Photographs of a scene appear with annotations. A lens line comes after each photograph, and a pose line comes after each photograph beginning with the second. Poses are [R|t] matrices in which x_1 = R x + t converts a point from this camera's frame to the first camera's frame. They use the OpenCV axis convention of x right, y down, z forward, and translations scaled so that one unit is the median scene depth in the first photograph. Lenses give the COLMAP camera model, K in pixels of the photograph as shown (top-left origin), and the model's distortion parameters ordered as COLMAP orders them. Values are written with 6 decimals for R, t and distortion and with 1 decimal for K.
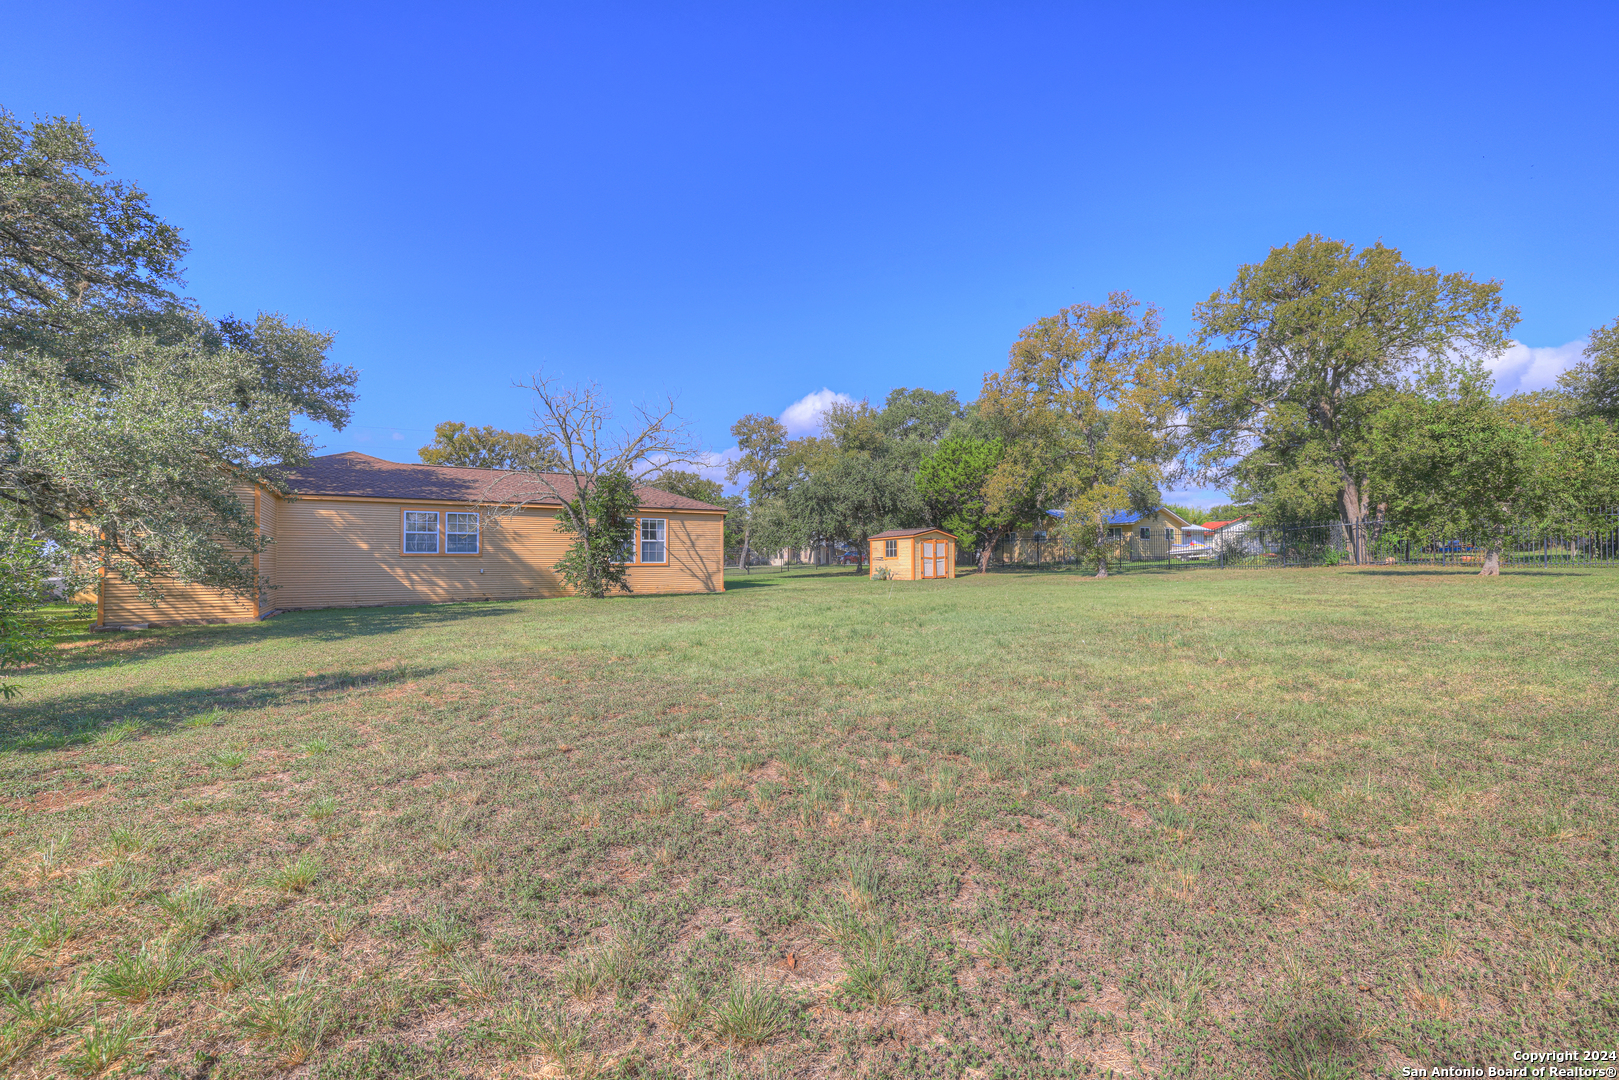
lens RADIAL K [[695.3, 0, 797.4], [0, 695.3, 537.4], [0, 0, 1]] dist [-0.036972, 0.011698]
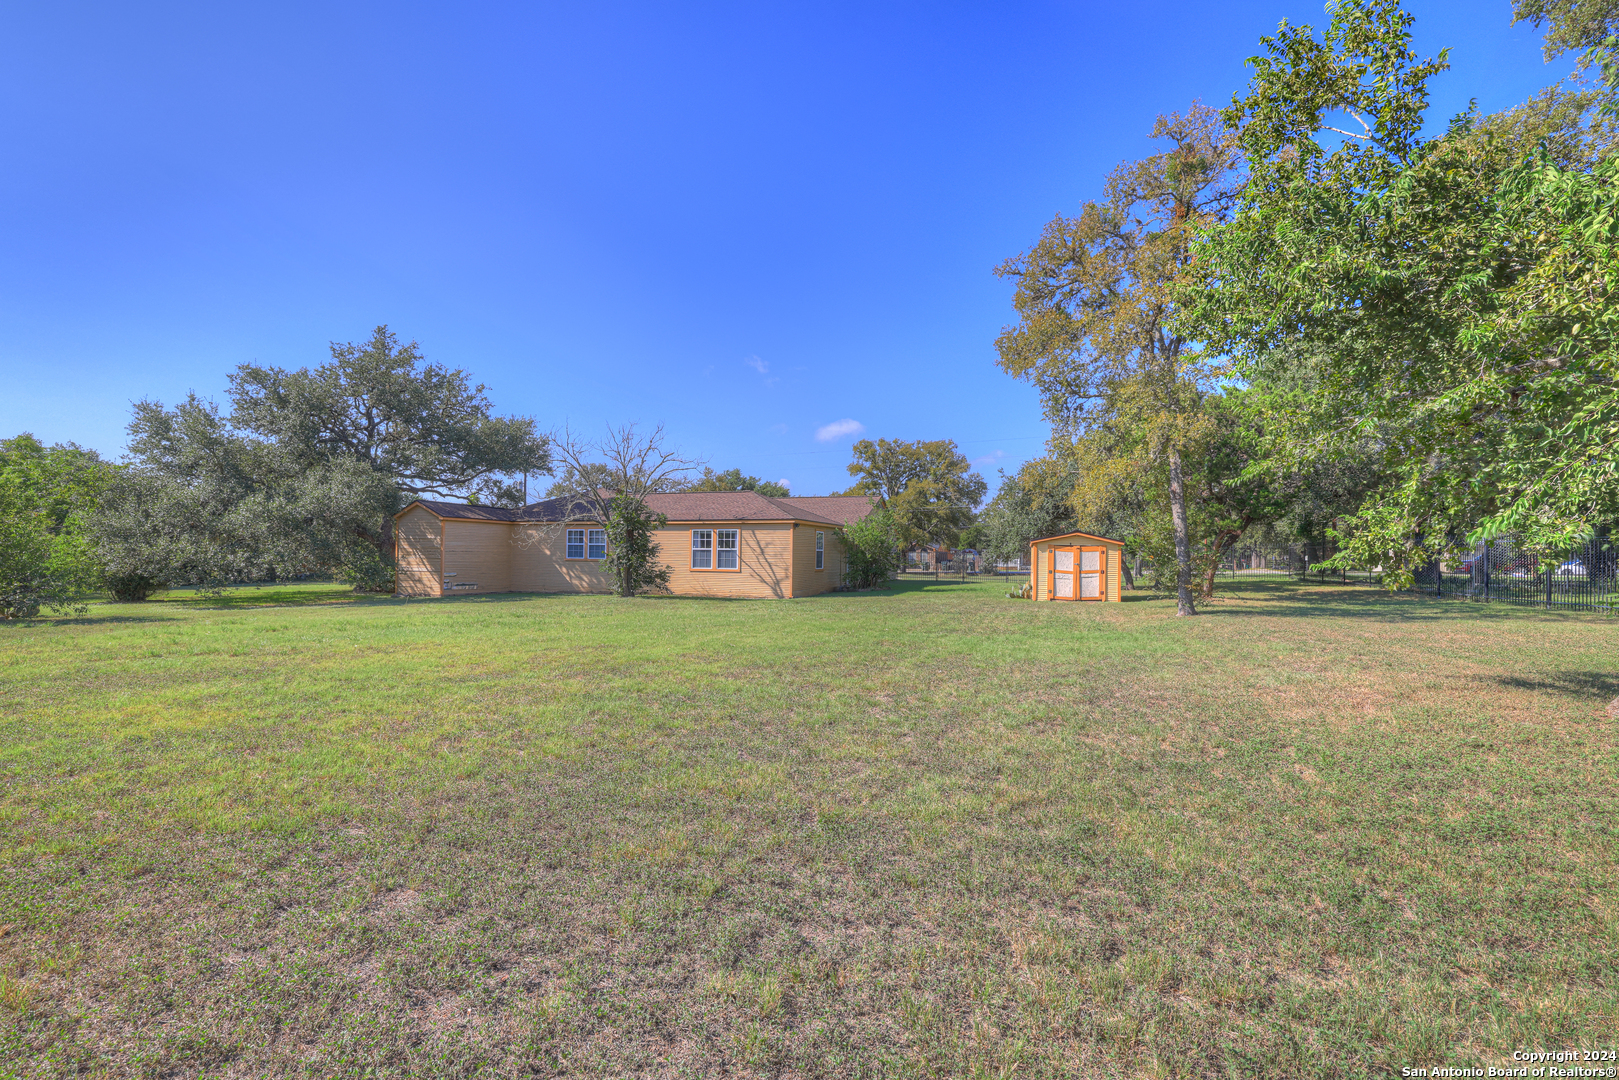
lens RADIAL K [[704.9, 0, 816.7], [0, 704.9, 552.0], [0, 0, 1]] dist [-0.037631, 0.015579]
pose [[0.601336, 0.010363, -0.798929, 0.775586], [0.011718, 0.999694, 0.021787, -0.012769], [0.798910, -0.022463, 0.601031, 0.429285]]
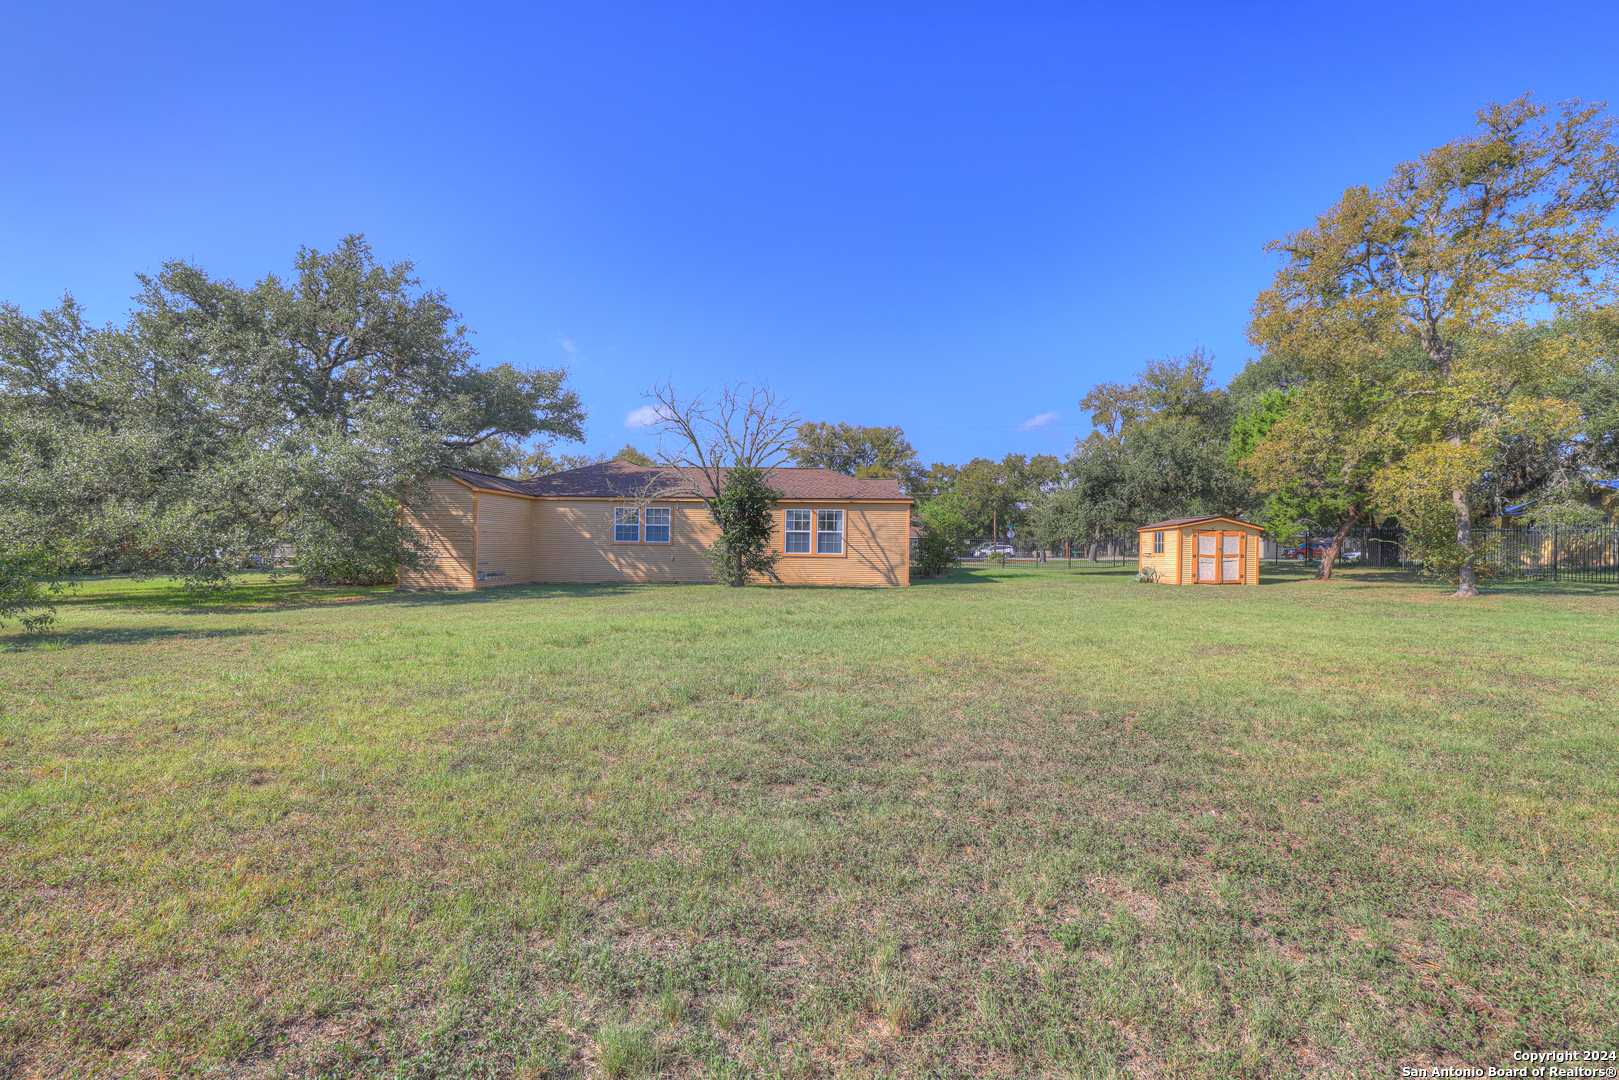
lens RADIAL K [[704.9, 0, 816.7], [0, 704.9, 552.0], [0, 0, 1]] dist [-0.037631, 0.015579]
pose [[0.794693, 0.023047, -0.606574, 0.385729], [0.001251, 0.999215, 0.039605, -0.005804], [0.607010, -0.032233, 0.794040, 0.184014]]
